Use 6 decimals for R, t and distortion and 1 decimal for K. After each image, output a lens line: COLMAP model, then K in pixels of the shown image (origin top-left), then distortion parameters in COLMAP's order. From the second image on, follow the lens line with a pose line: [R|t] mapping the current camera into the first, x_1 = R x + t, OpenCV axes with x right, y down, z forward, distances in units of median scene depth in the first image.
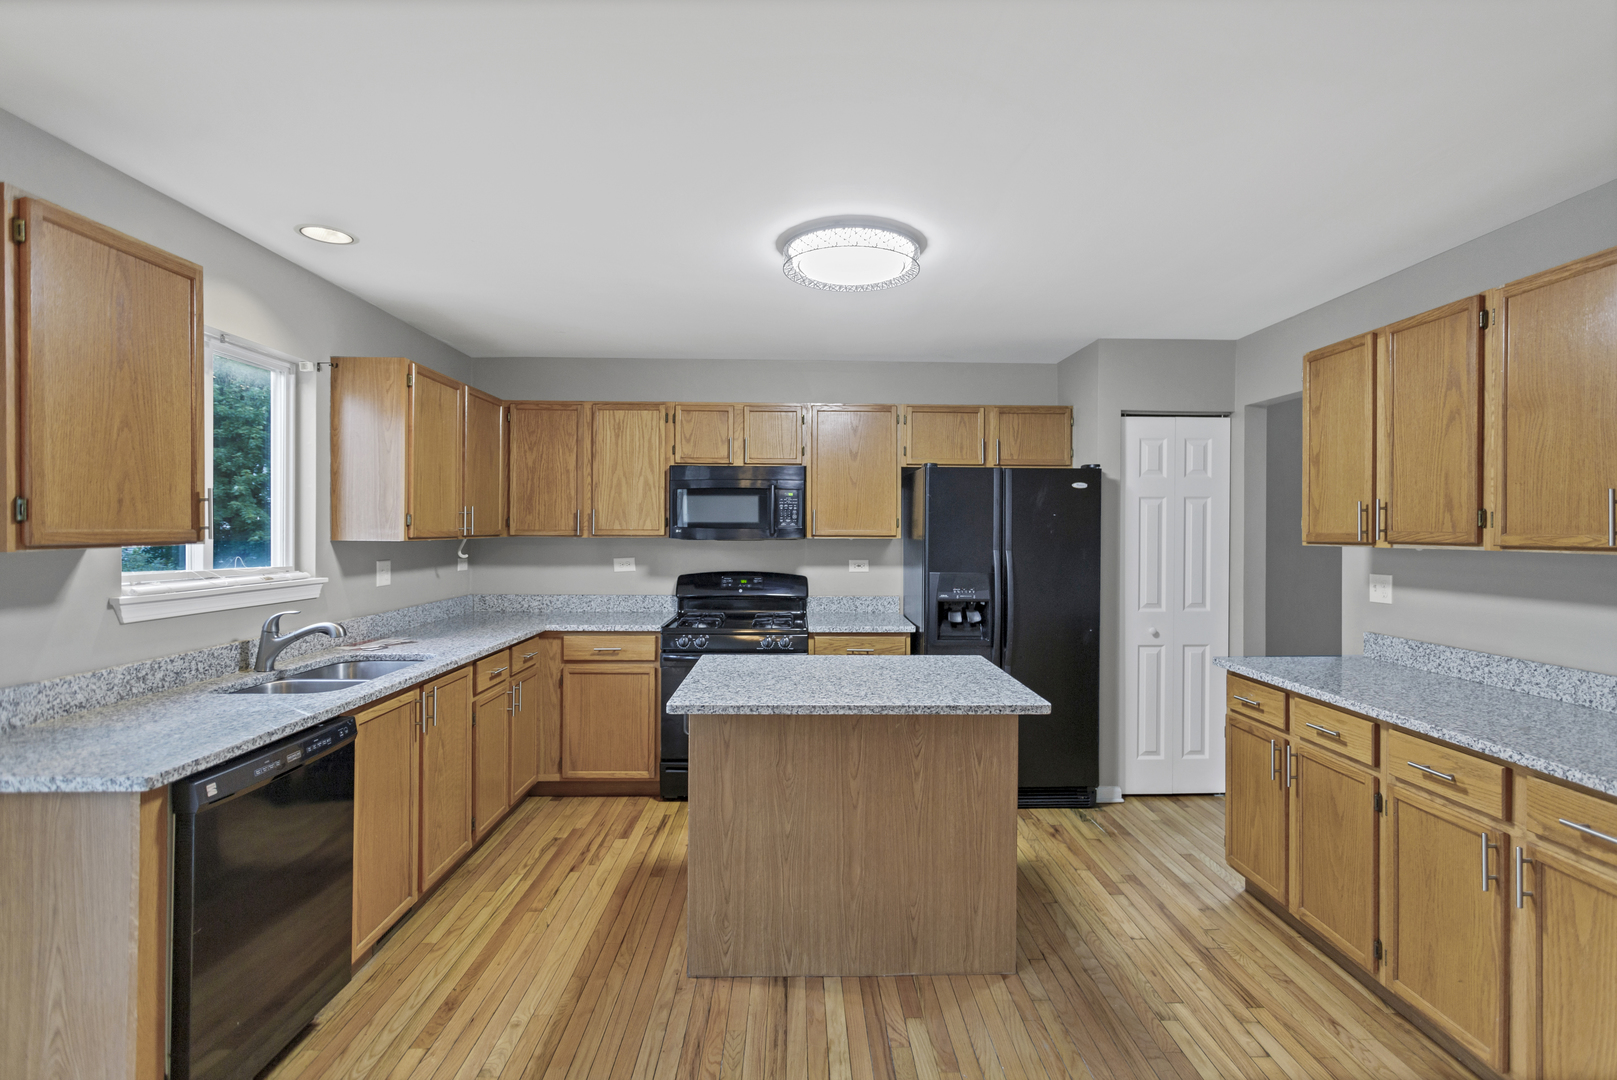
lens RADIAL K [[785.7, 0, 810.7], [0, 785.7, 532.7], [0, 0, 1]] dist [-0.001782, 0.004428]
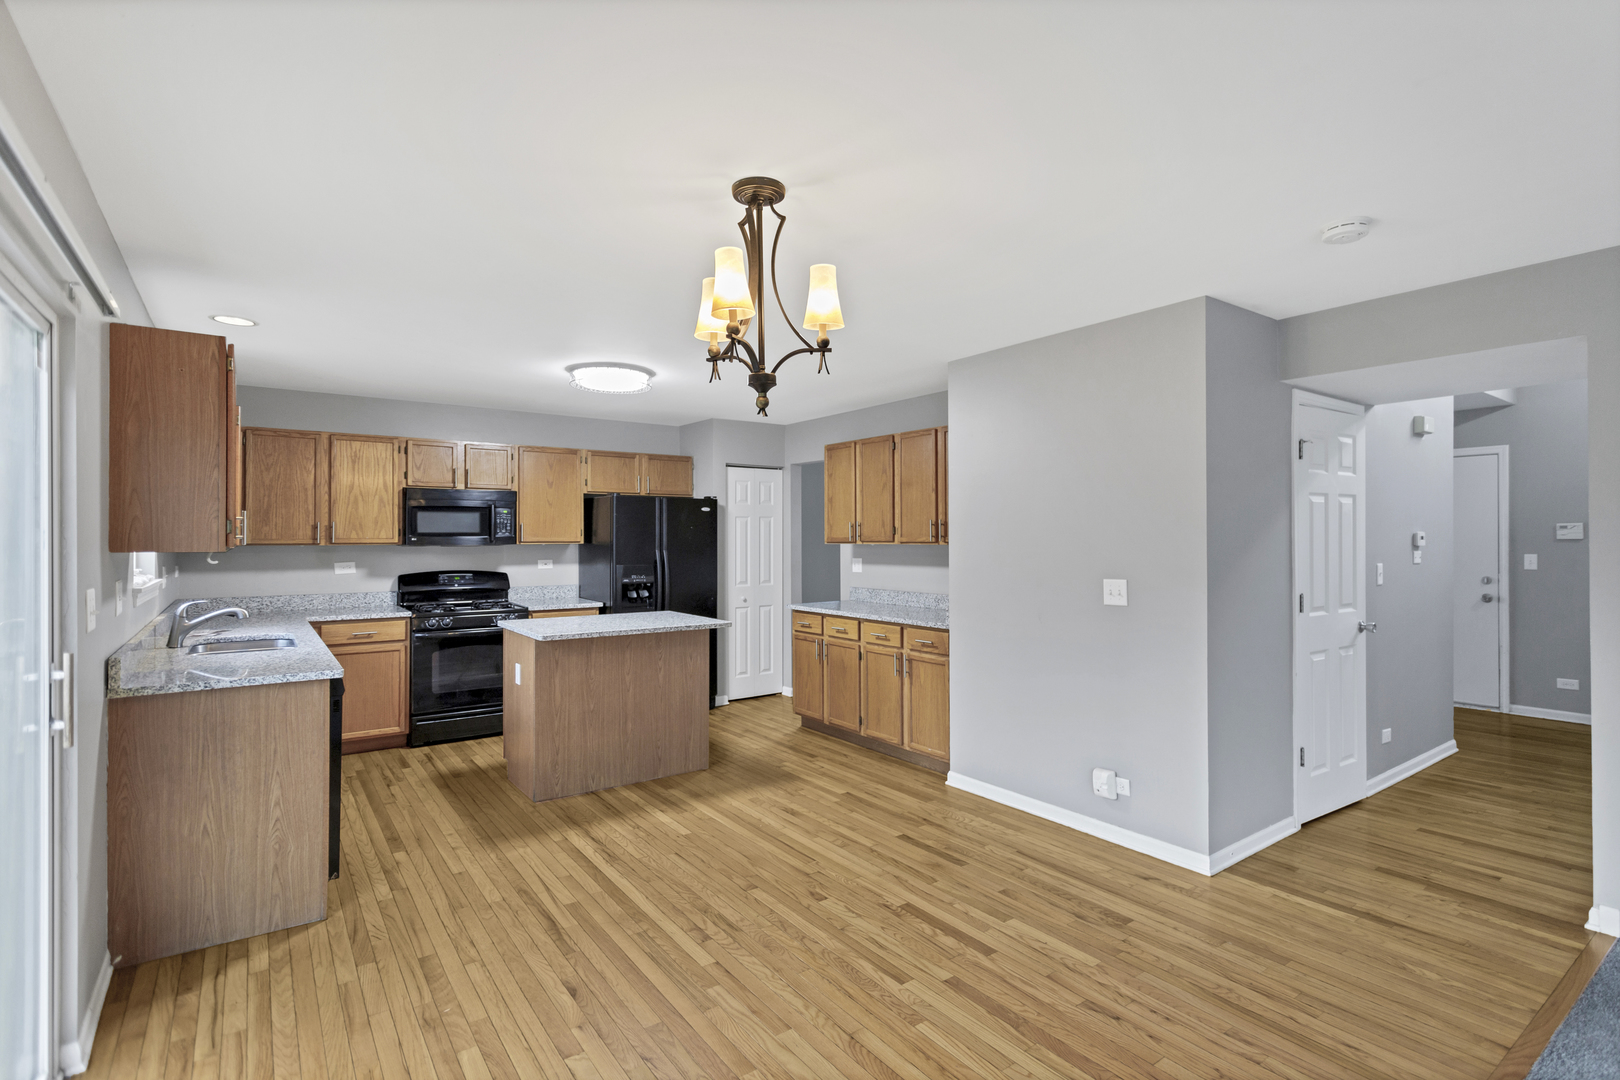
lens RADIAL K [[787.2, 0, 809.0], [0, 787.2, 537.6], [0, 0, 1]] dist [-0.001782, 0.004428]
pose [[0.831663, -0.005487, 0.555253, -0.491566], [0.008510, 0.999960, -0.002865, 0.005937], [-0.555215, 0.007108, 0.831676, -0.602370]]
